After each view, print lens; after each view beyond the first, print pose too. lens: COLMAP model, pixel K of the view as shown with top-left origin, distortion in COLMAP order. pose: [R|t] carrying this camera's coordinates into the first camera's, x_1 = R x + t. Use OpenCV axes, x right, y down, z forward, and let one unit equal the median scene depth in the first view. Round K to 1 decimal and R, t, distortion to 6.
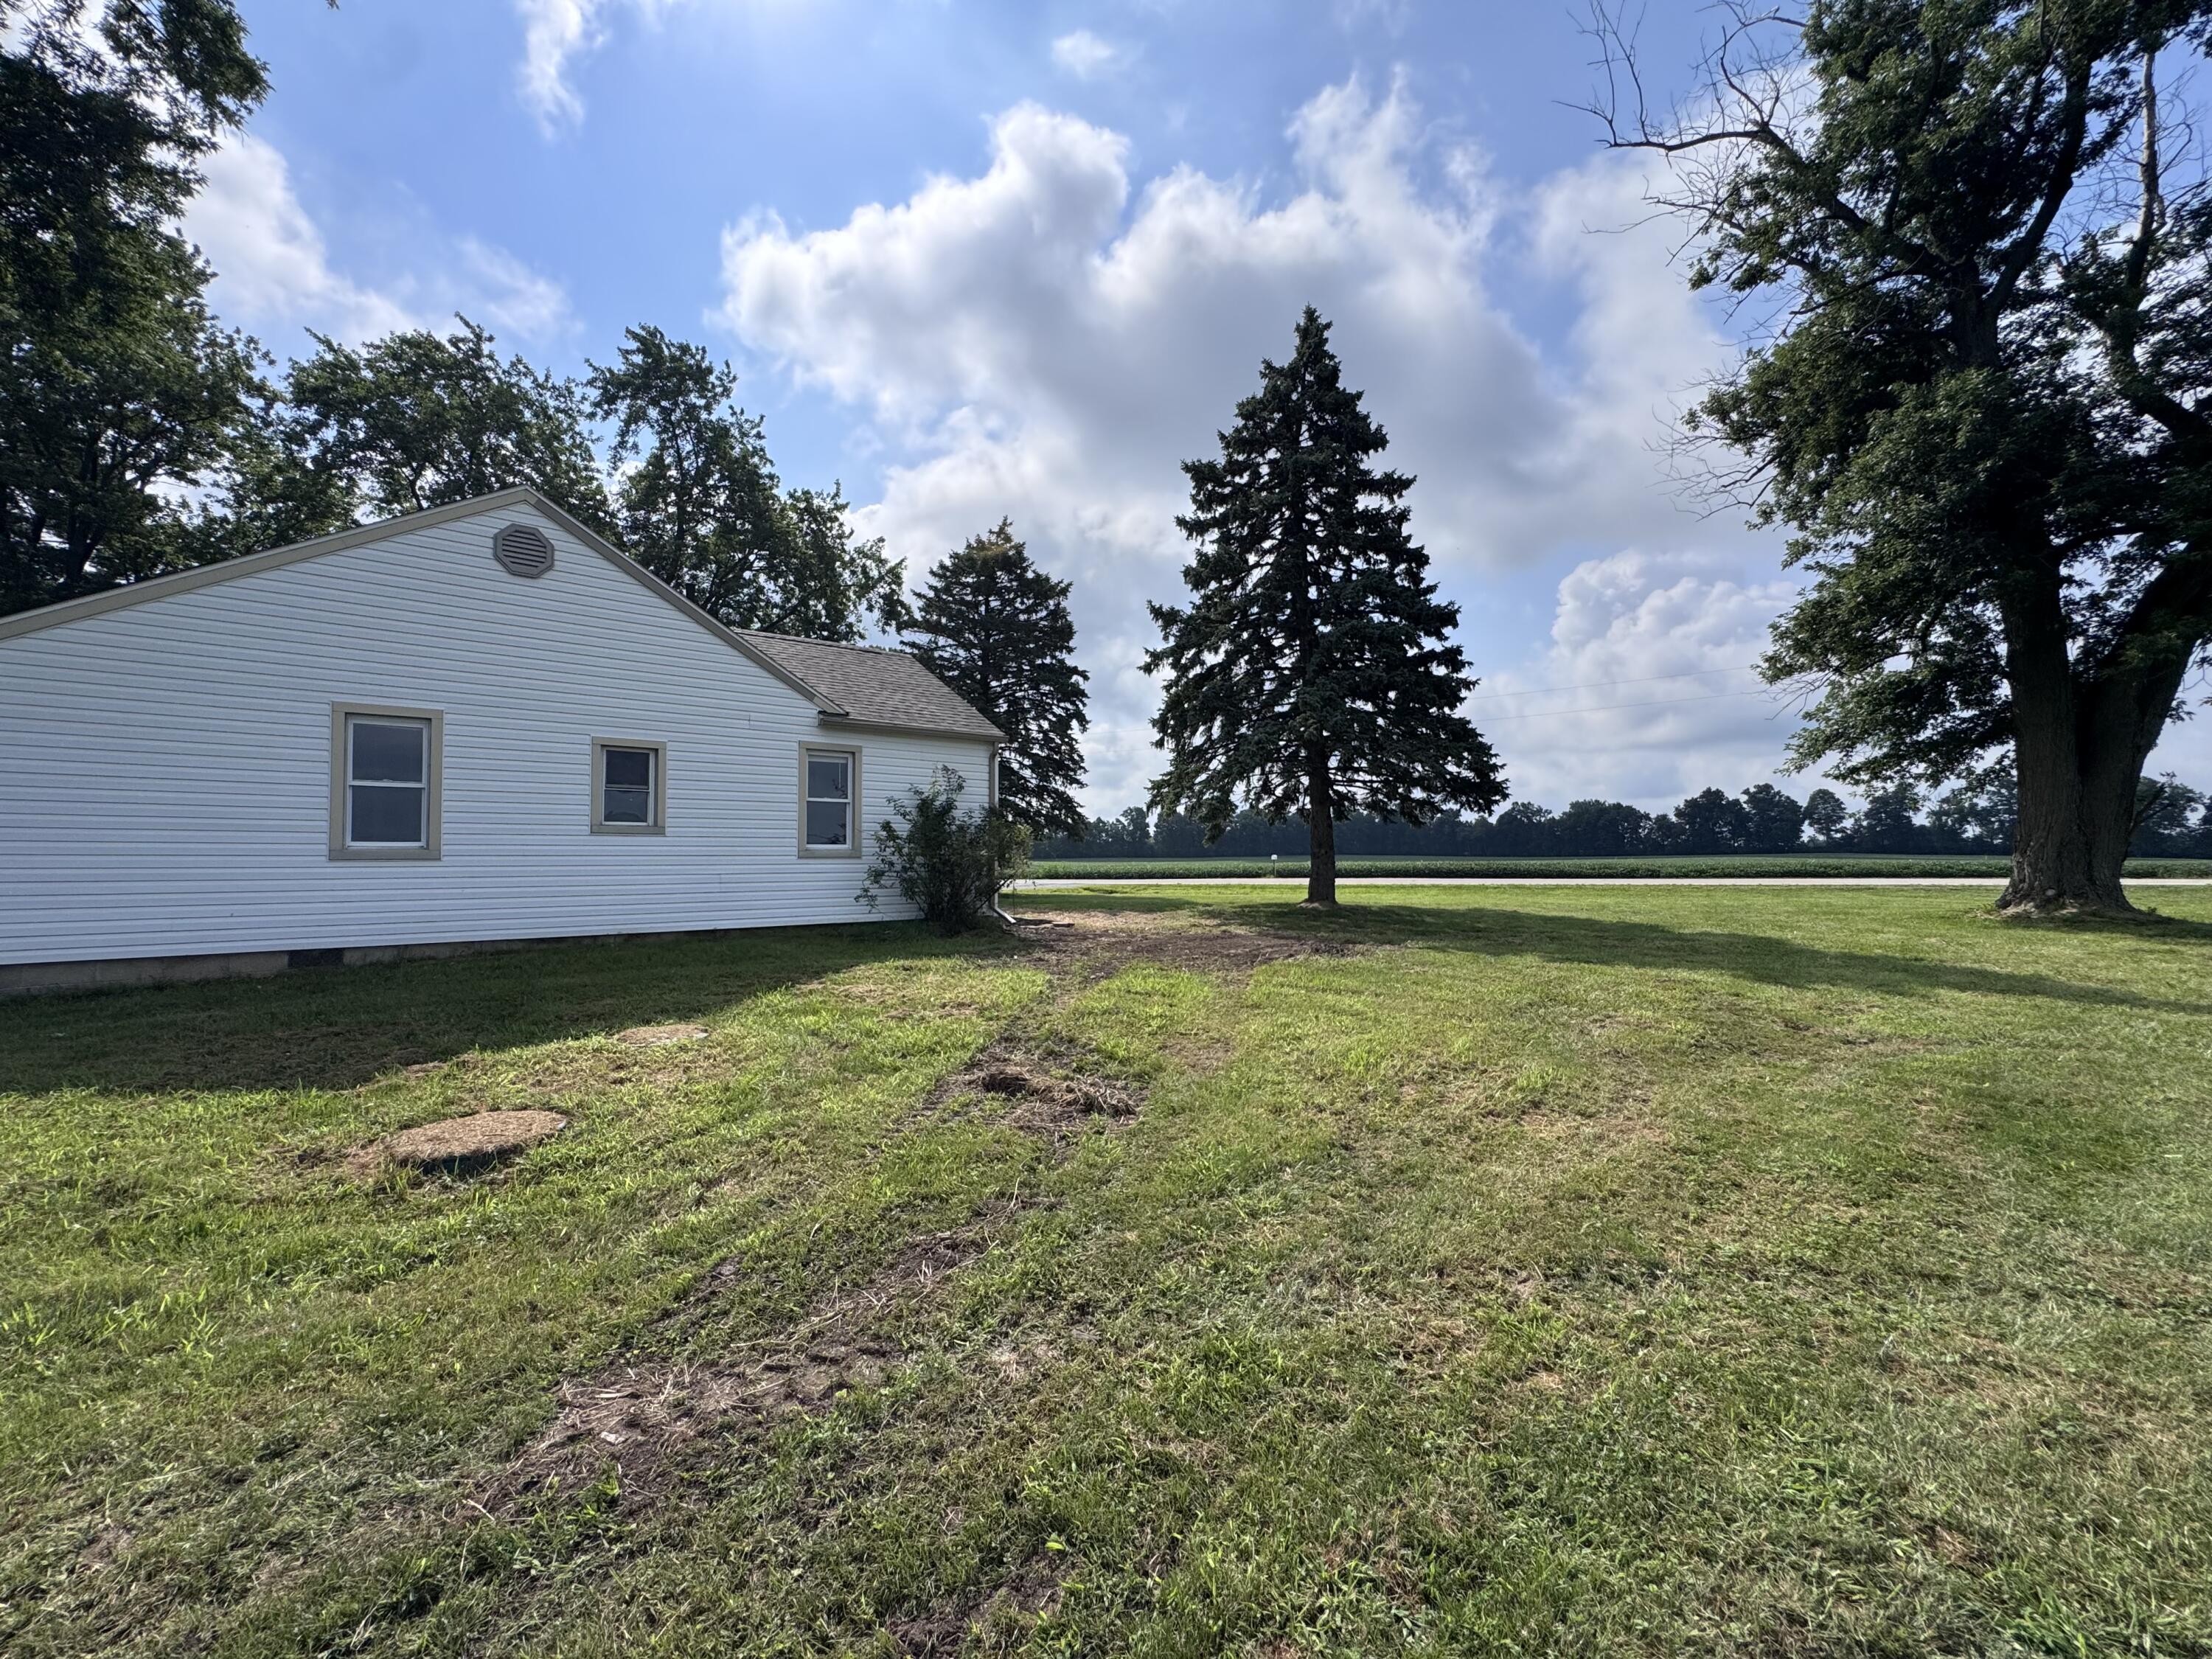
lens RADIAL K [[882.1, 0, 1103.5], [0, 882.1, 833.7], [0, 0, 1]] dist [-0.002167, 0.000030]
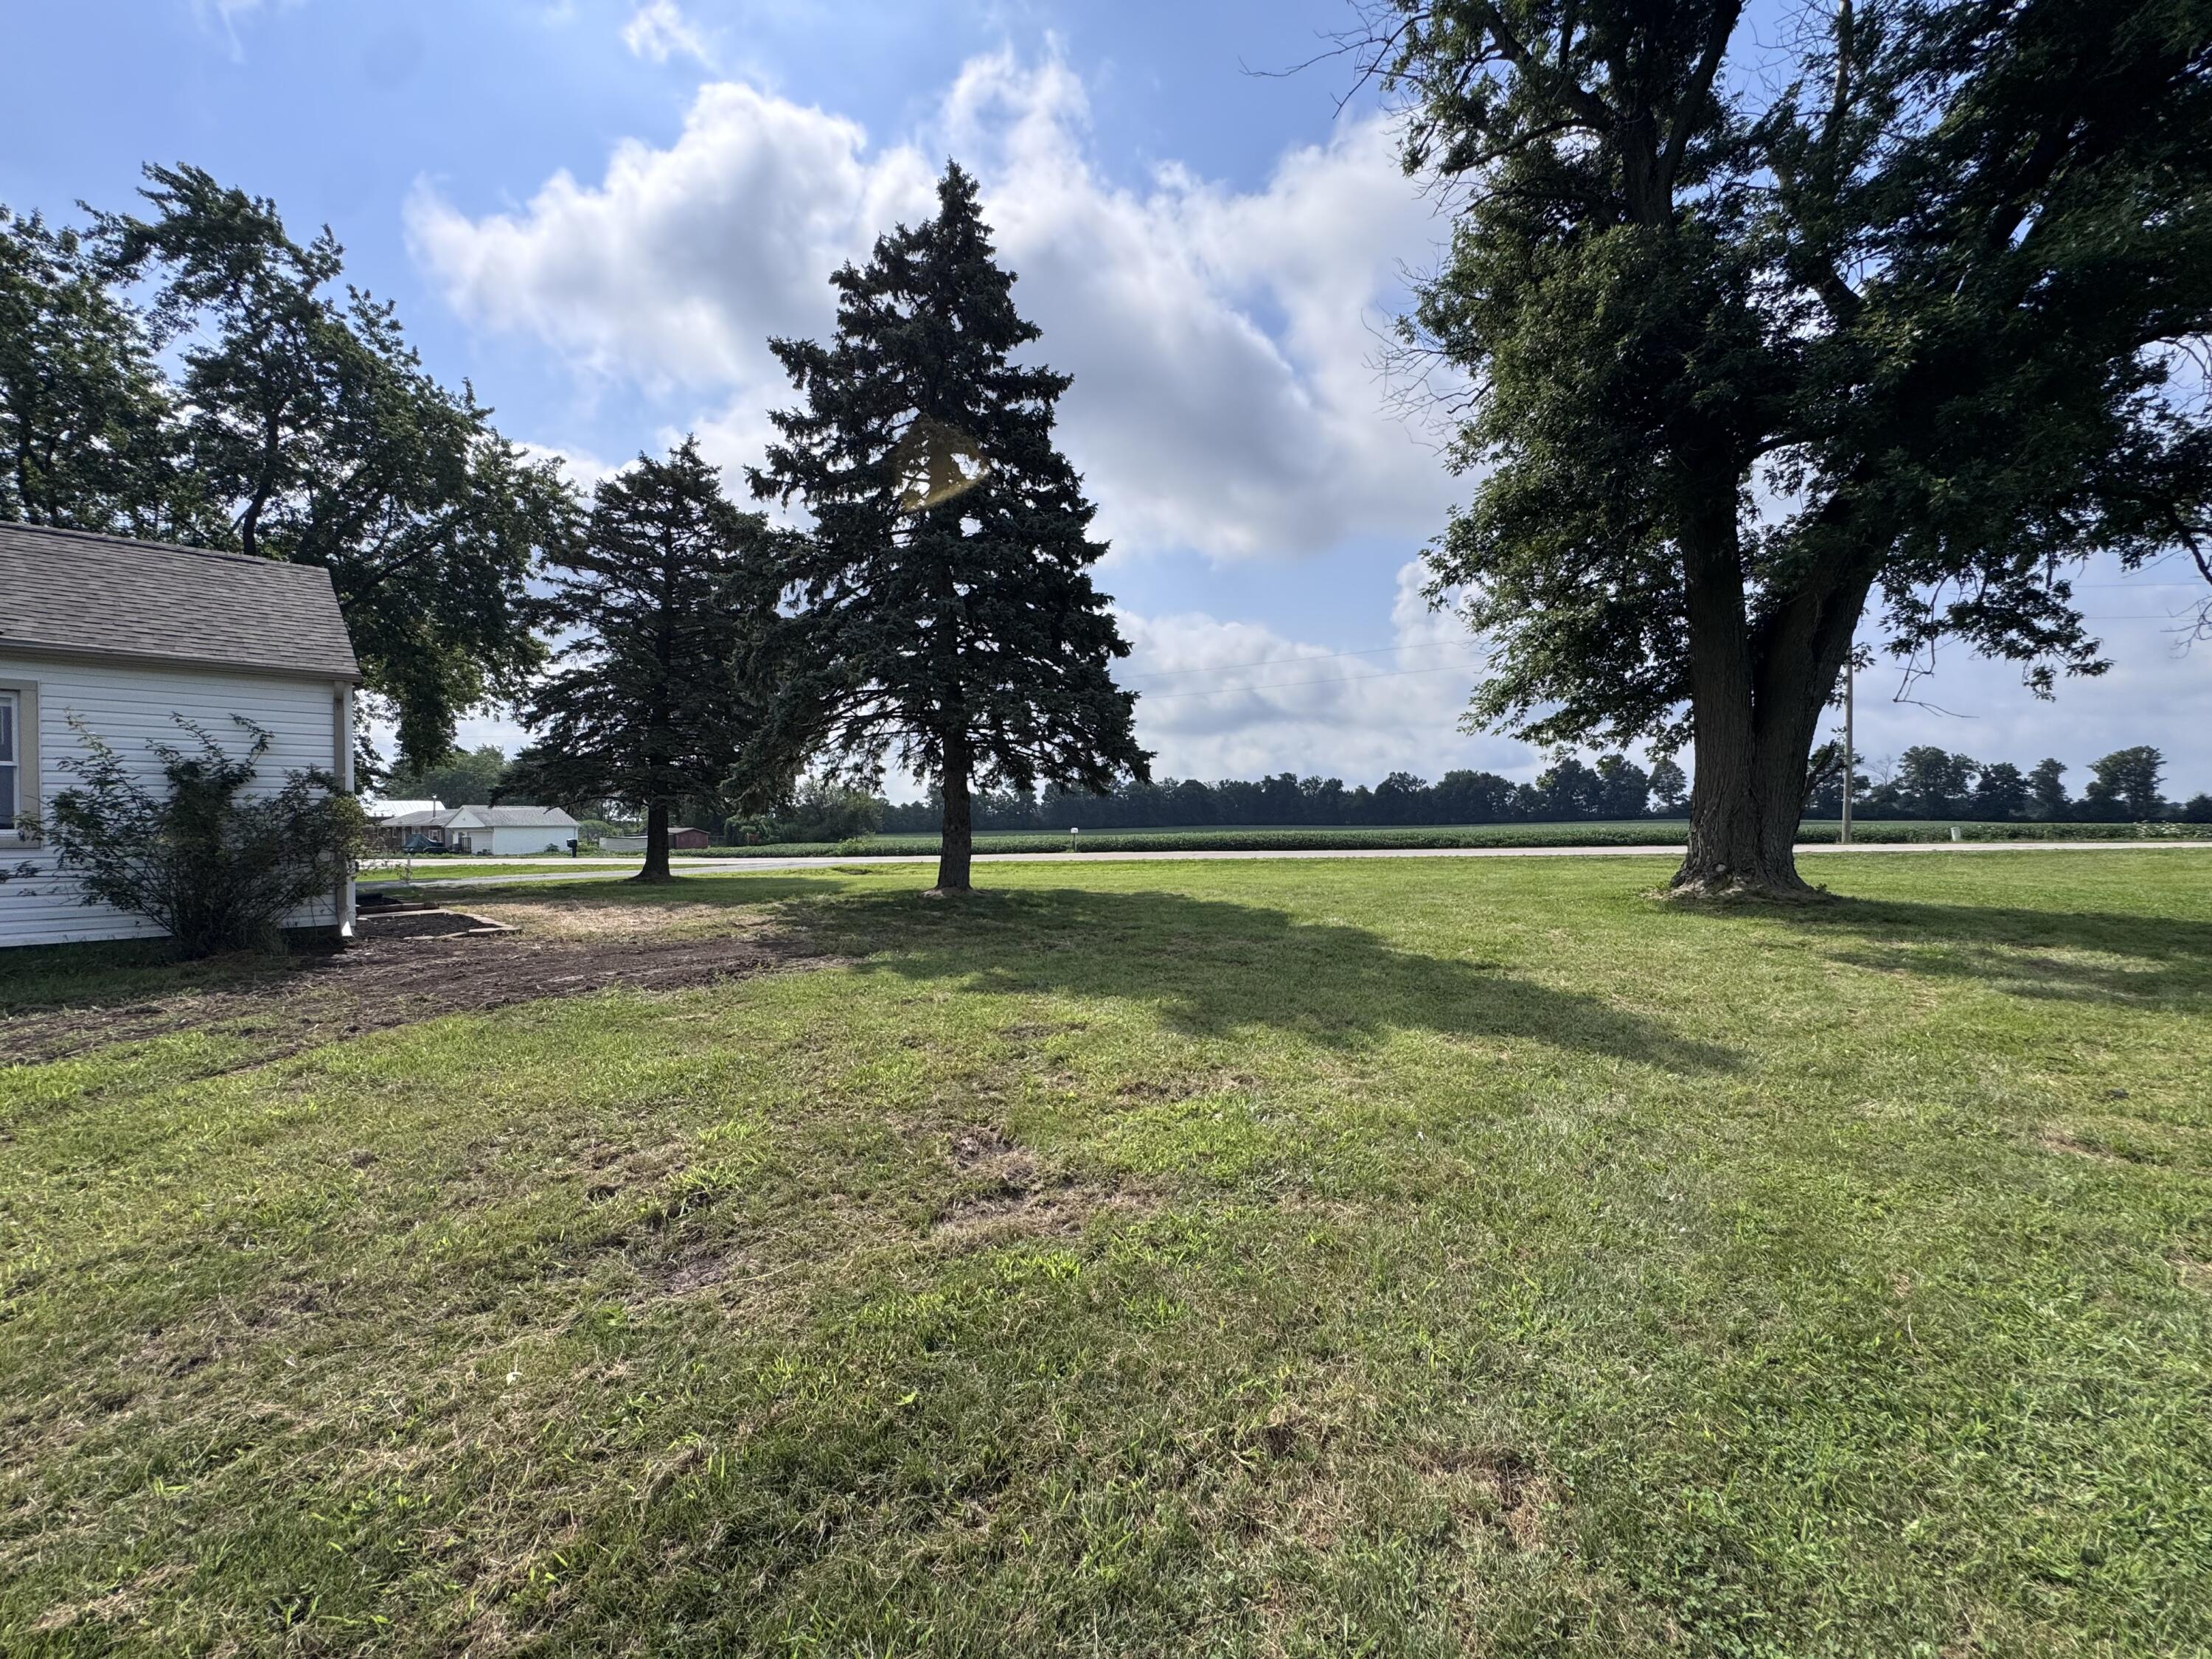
lens RADIAL K [[875.6, 0, 1110.0], [0, 875.6, 836.6], [0, 0, 1]] dist [-0.000845, -0.000129]
pose [[0.993858, -0.011386, 0.110075, 0.279441], [0.007487, 0.999332, 0.035773, 0.000170], [-0.110409, -0.034730, 0.993279, 0.153792]]
